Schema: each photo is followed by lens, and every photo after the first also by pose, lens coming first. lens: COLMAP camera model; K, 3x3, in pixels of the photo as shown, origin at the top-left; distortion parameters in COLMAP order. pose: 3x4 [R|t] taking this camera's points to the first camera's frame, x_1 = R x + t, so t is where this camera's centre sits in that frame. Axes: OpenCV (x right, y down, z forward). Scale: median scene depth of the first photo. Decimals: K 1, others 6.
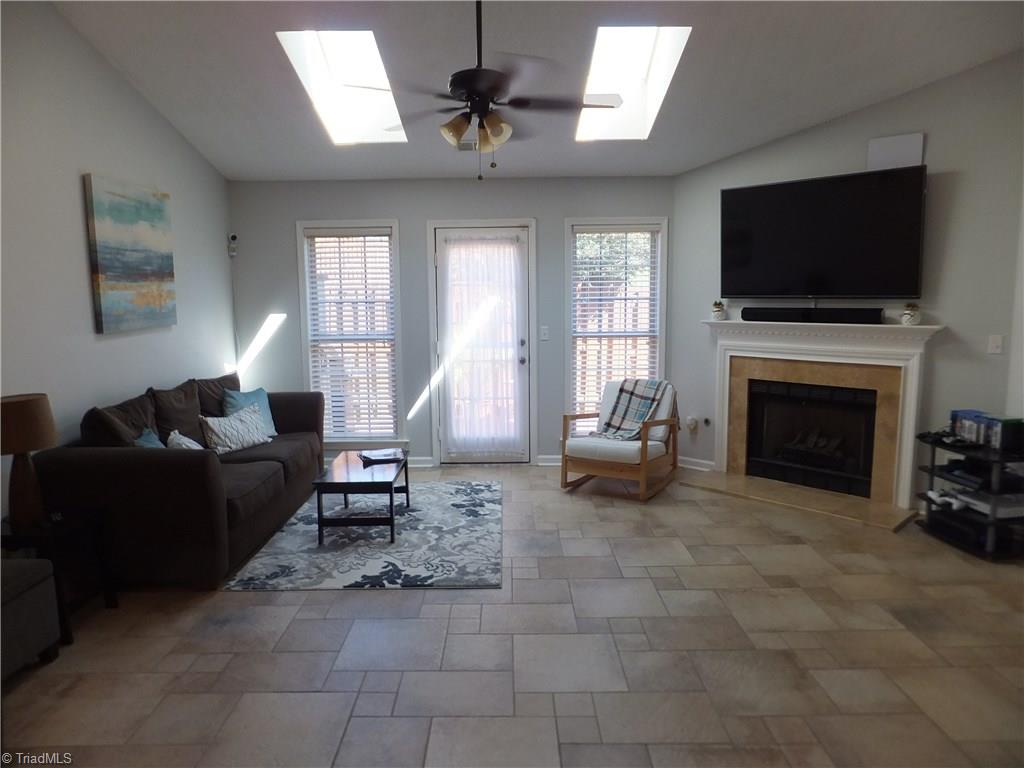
lens RADIAL K [[712.7, 0, 504.7], [0, 712.7, 383.7], [0, 0, 1]] dist [-0.042532, 0.043097]
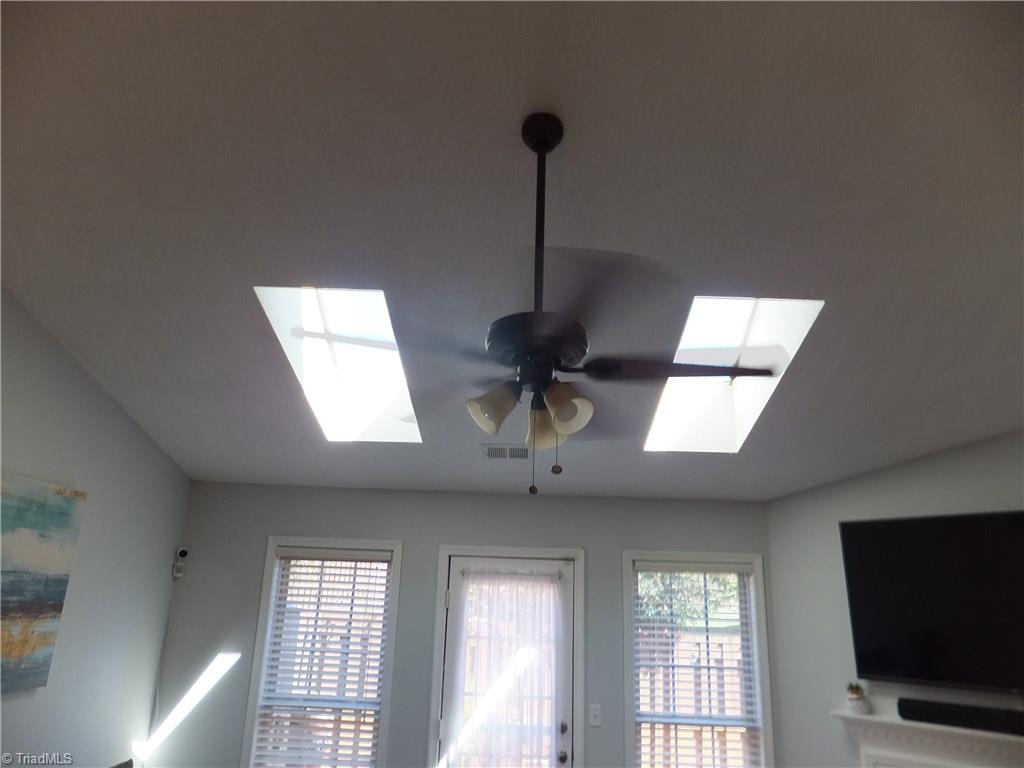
lens RADIAL K [[712.7, 0, 504.7], [0, 712.7, 383.7], [0, 0, 1]] dist [-0.042532, 0.043097]
pose [[0.998557, 0.040403, -0.035363, -0.023374], [-0.051579, 0.904787, -0.422730, -0.075525], [0.014917, 0.423944, 0.905566, 0.268381]]
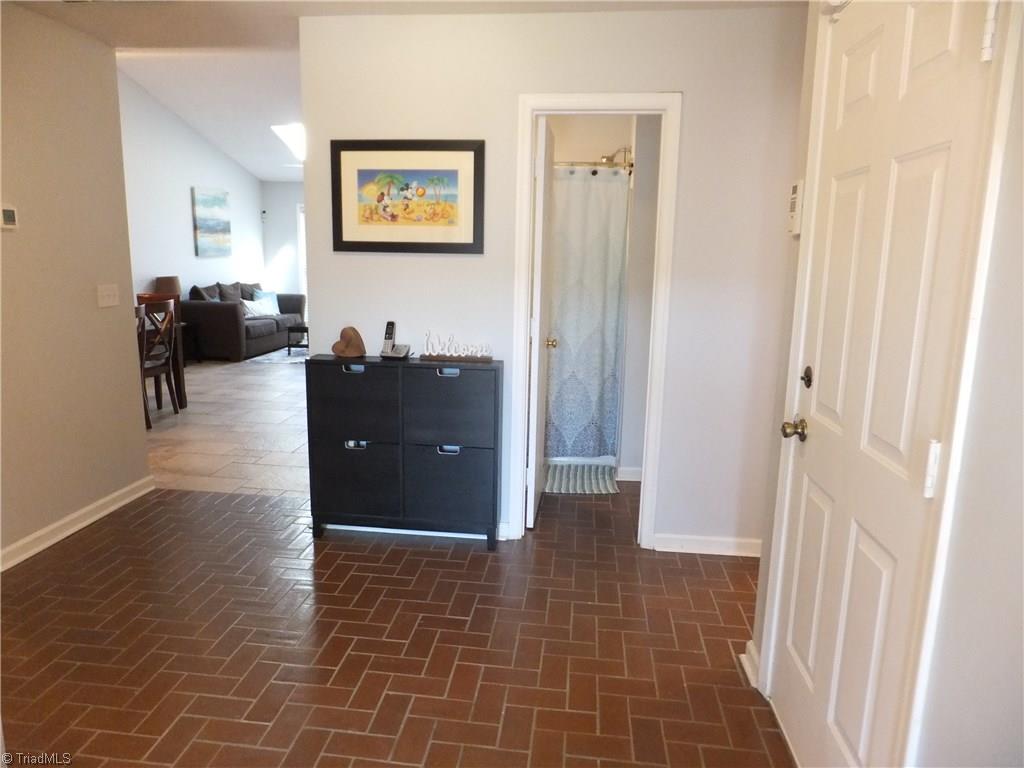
lens RADIAL K [[712.7, 0, 504.7], [0, 712.7, 383.7], [0, 0, 1]] dist [-0.042532, 0.043097]
pose [[0.993951, 0.047087, -0.099220, 0.506126], [-0.041720, 0.997587, 0.055489, 0.130353], [0.101593, -0.051014, 0.993517, -0.911340]]
